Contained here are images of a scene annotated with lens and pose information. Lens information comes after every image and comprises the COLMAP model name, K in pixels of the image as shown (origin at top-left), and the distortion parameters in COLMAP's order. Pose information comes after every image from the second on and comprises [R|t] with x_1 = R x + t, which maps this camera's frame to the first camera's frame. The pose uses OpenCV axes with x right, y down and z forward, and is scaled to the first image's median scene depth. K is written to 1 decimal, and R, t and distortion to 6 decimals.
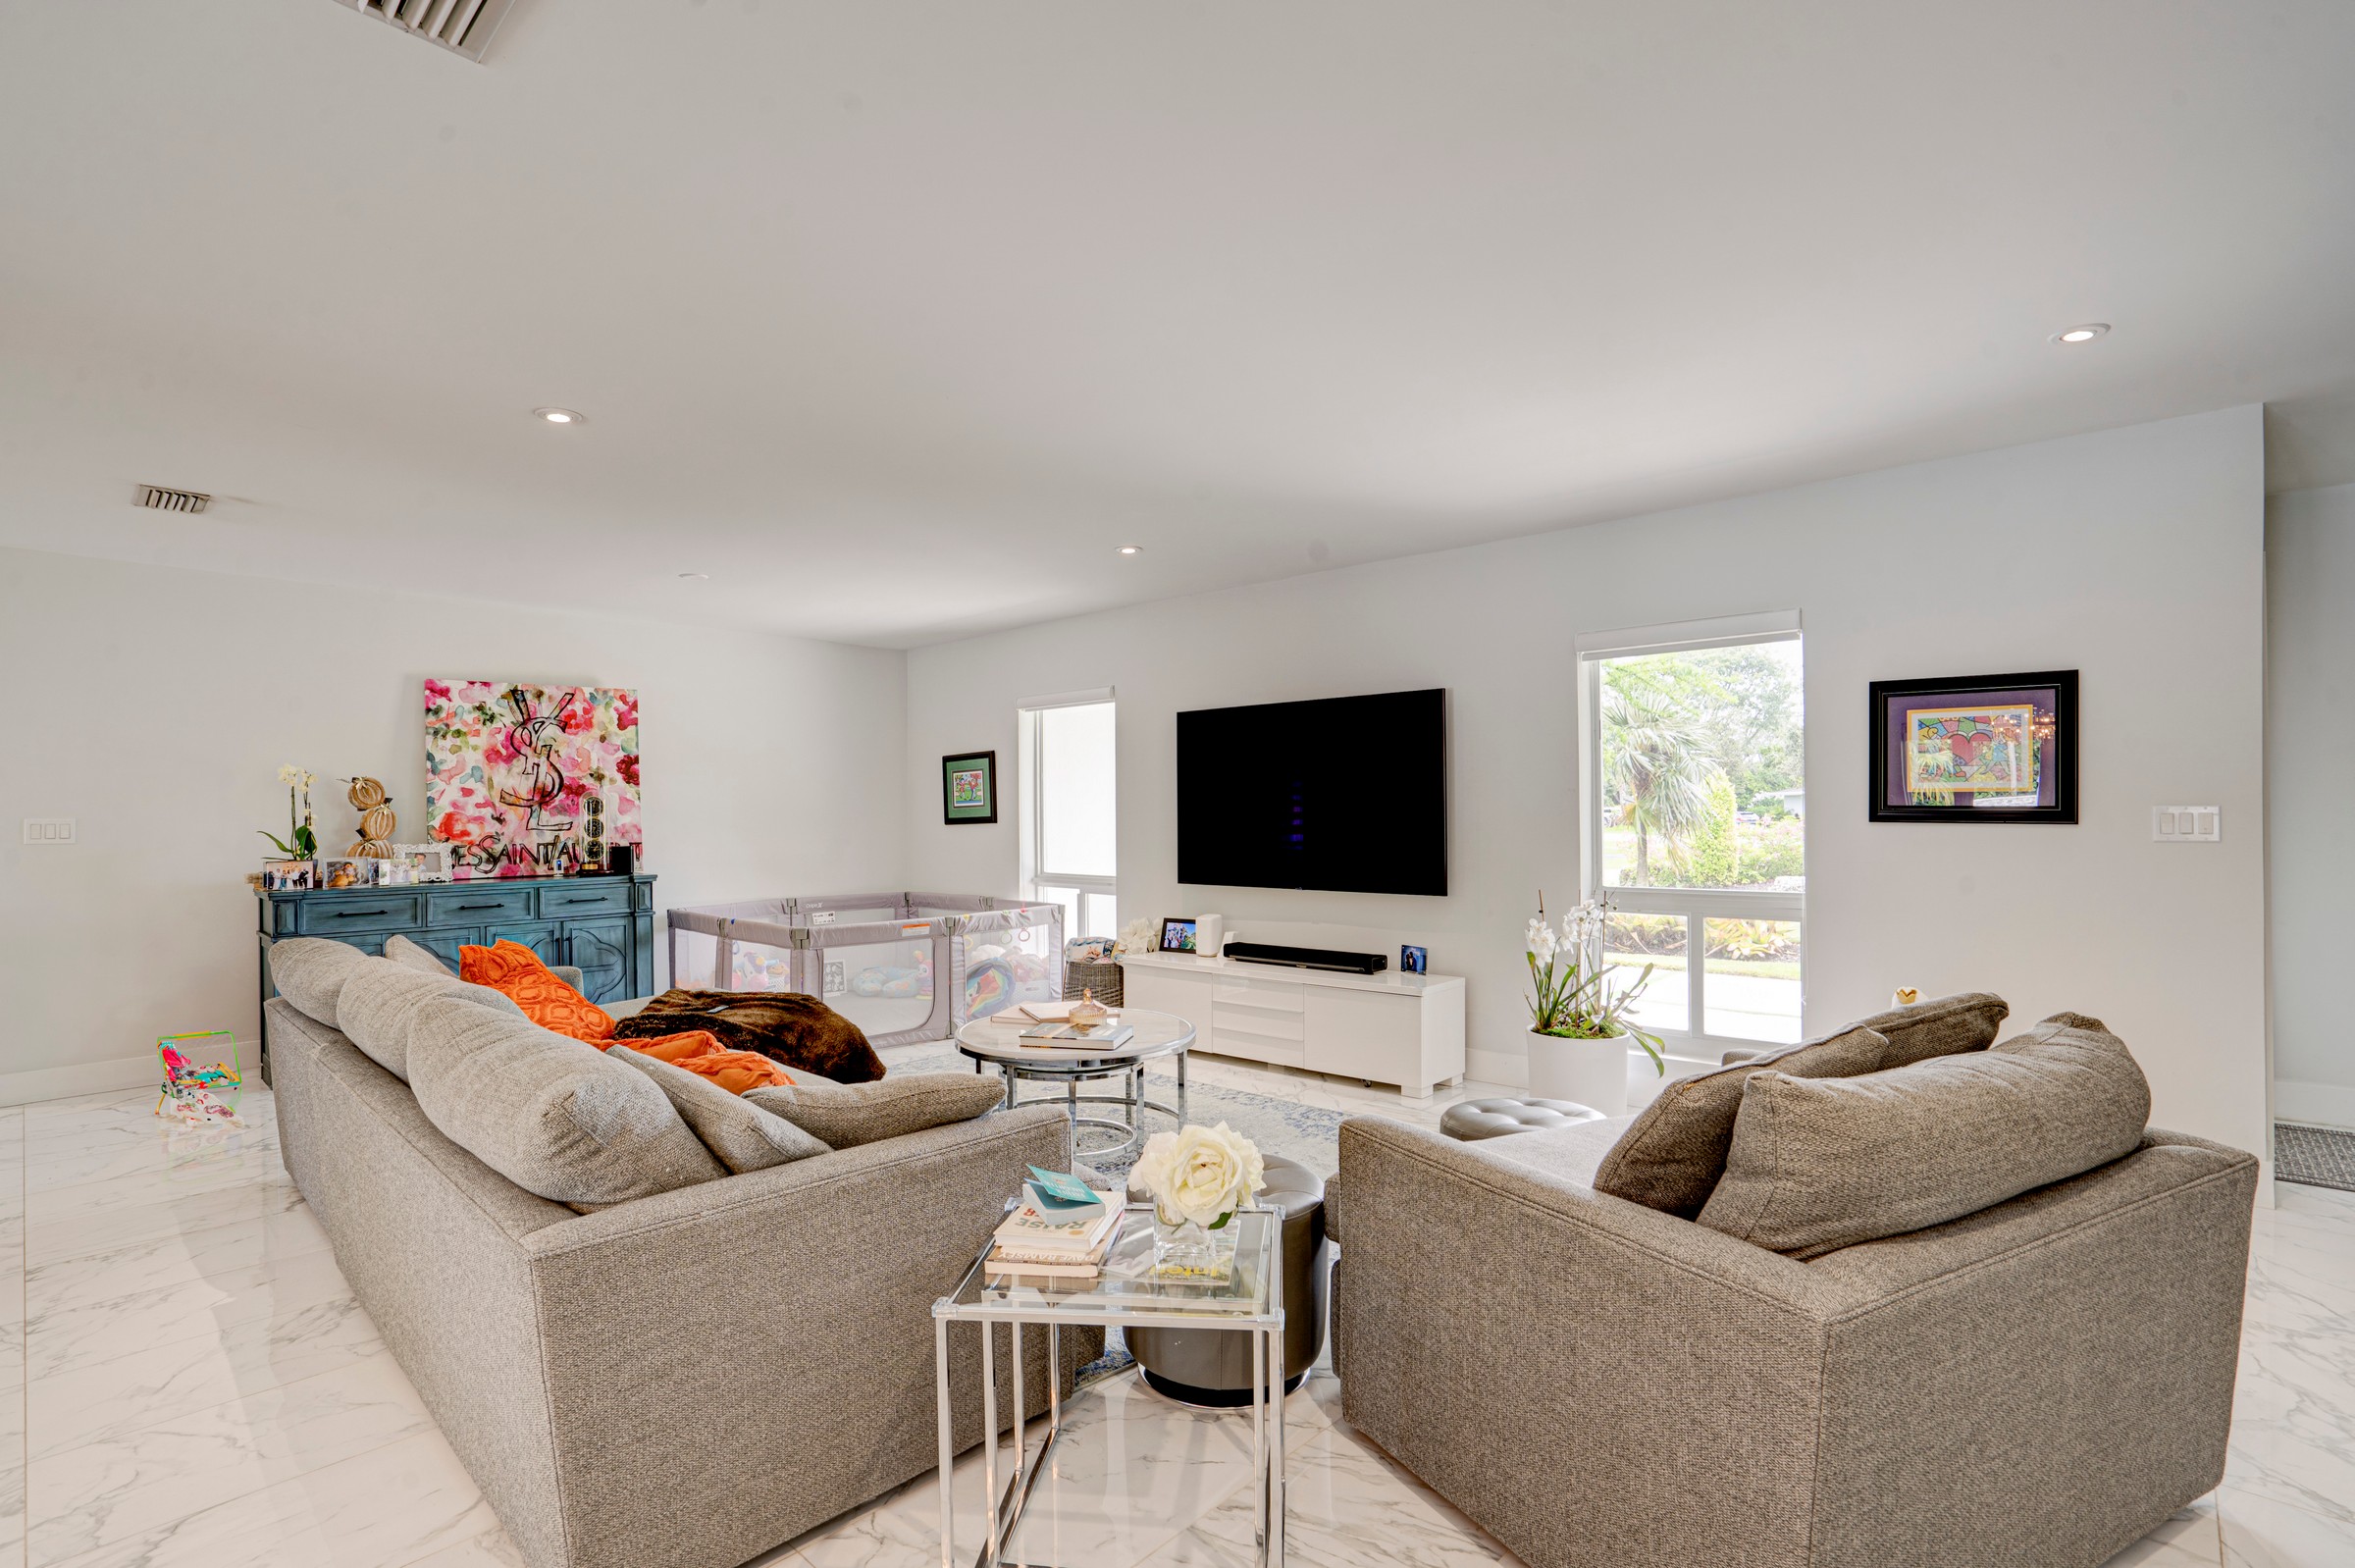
lens RADIAL K [[1109.7, 0, 1179.4], [0, 1109.7, 800.9], [0, 0, 1]] dist [0.002794, 0.002466]
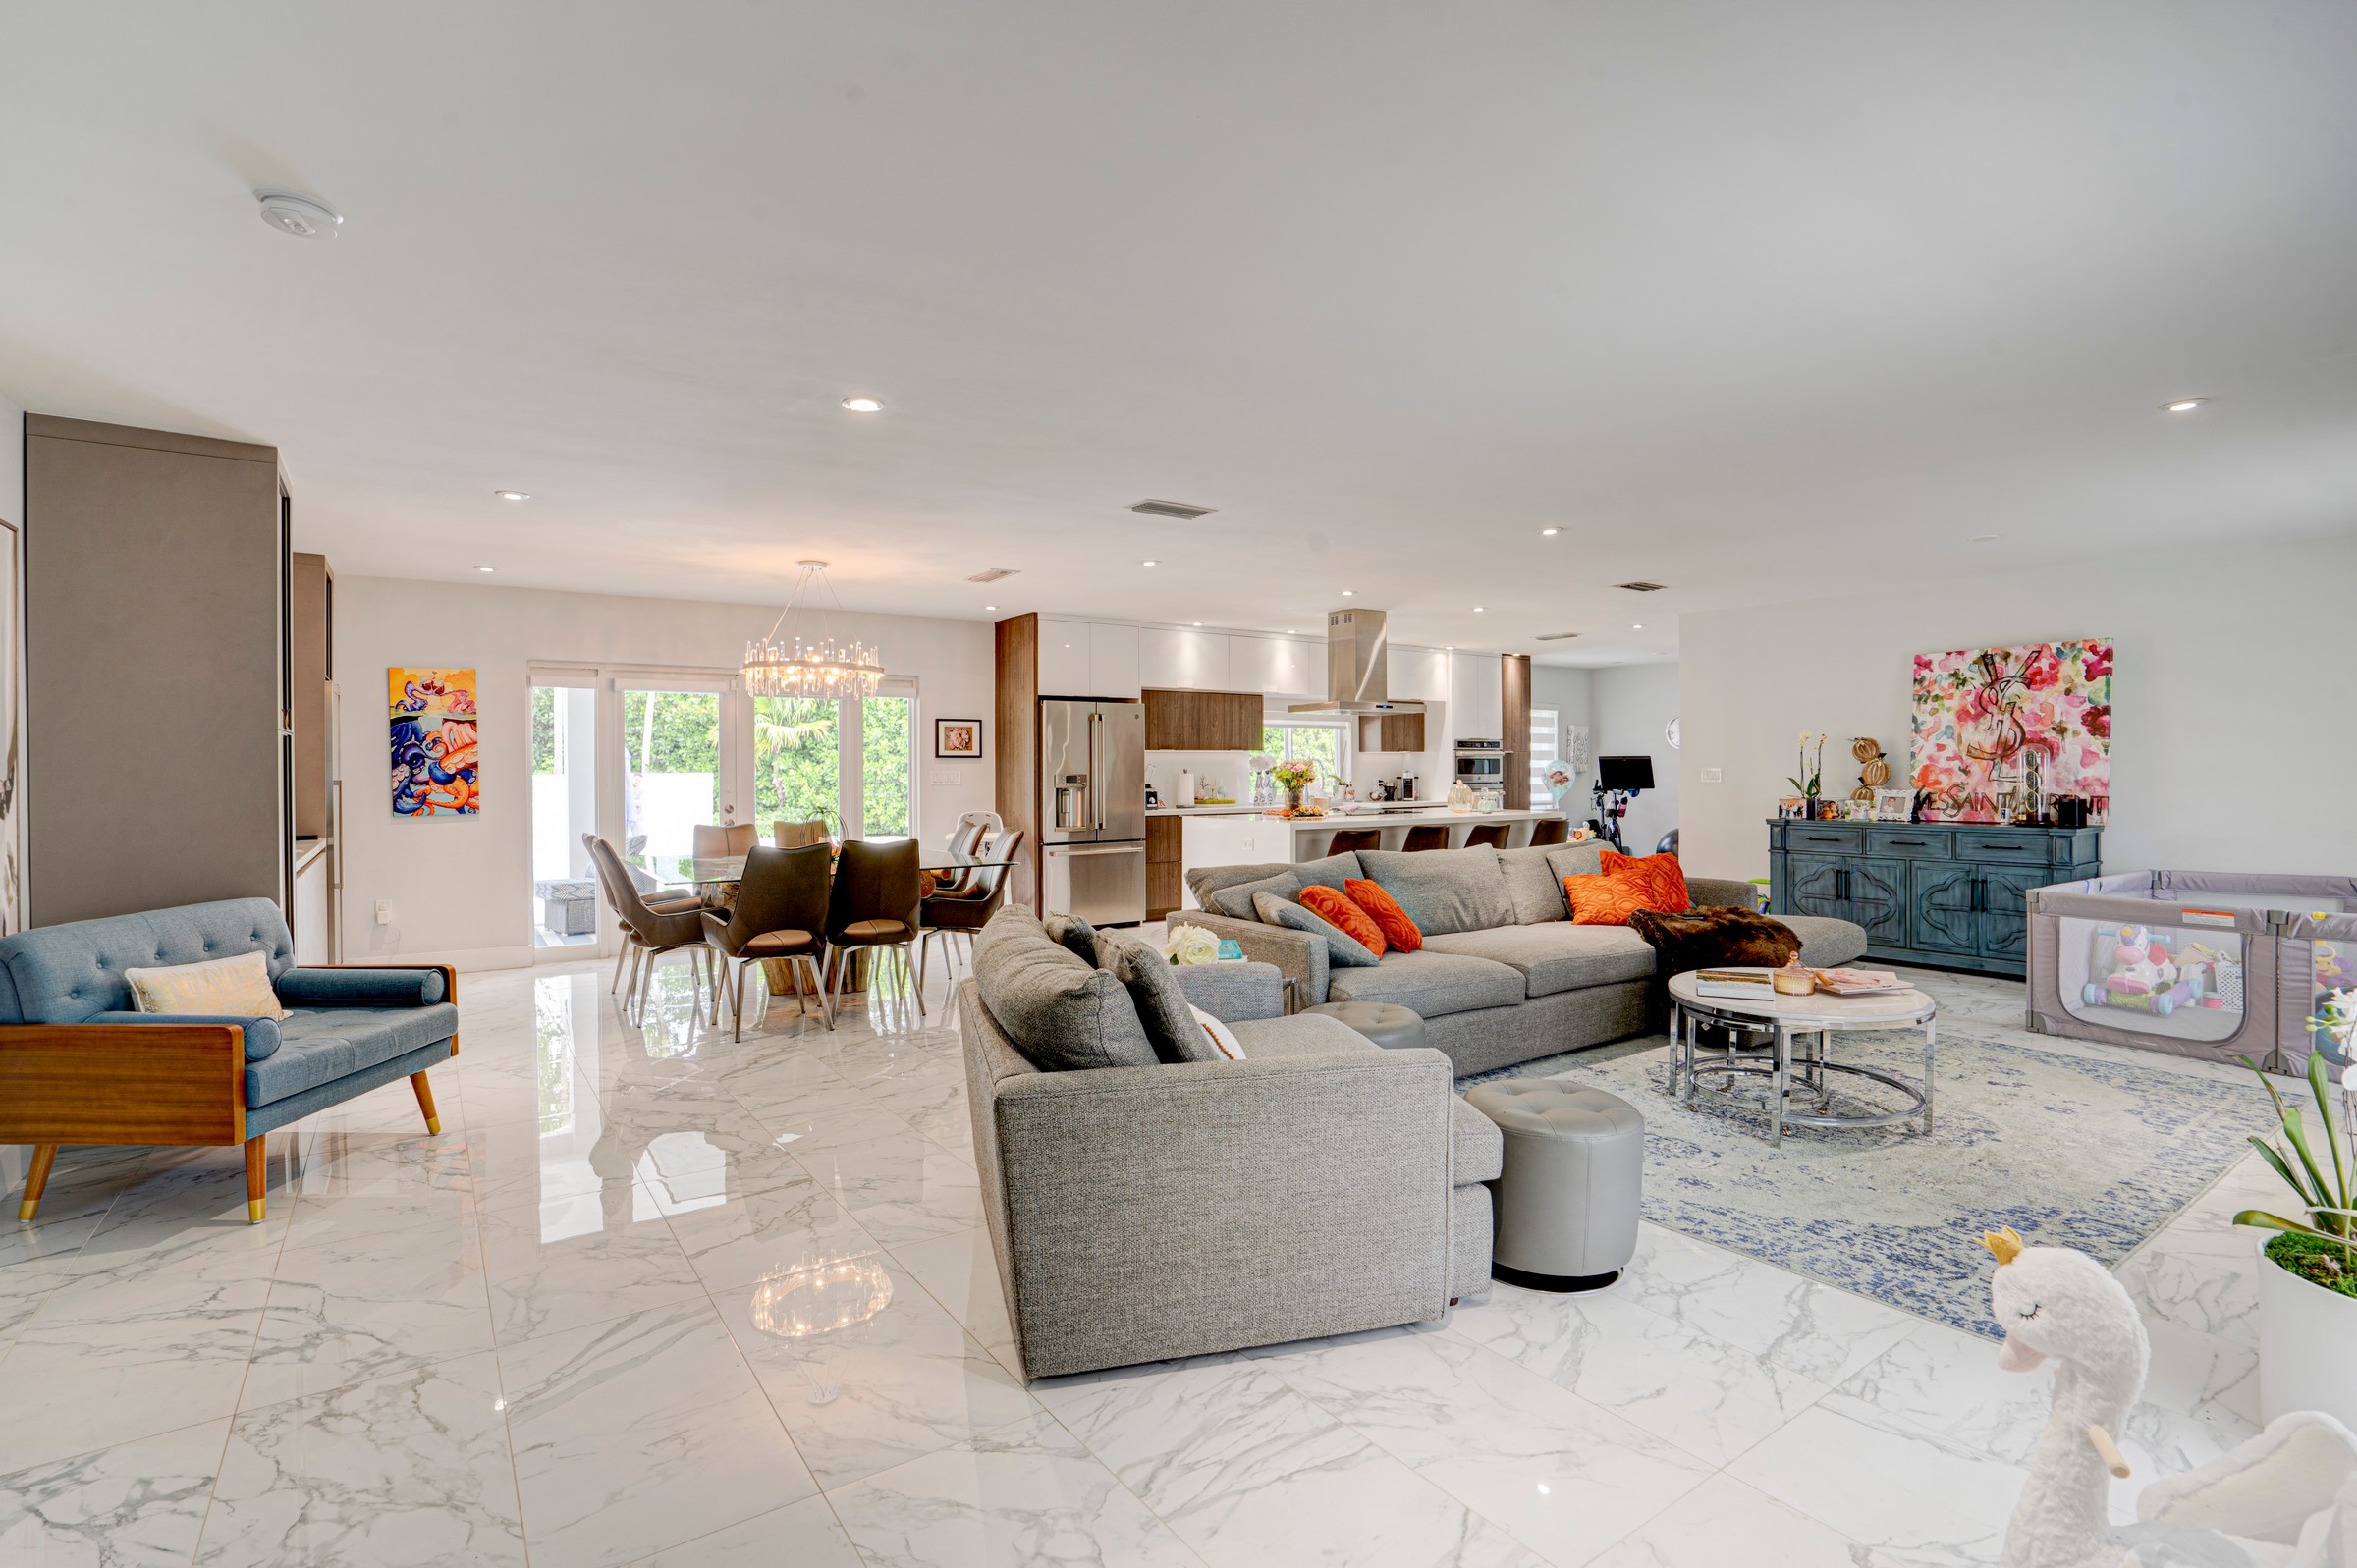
lens RADIAL K [[1110.6, 0, 1188.3], [0, 1110.6, 777.2], [0, 0, 1]] dist [0.002794, 0.002466]
pose [[-0.167603, 0.019055, -0.985670, 0.643258], [0.014873, 0.999748, 0.016798, -0.007926], [0.985742, -0.011844, -0.167844, 0.402649]]
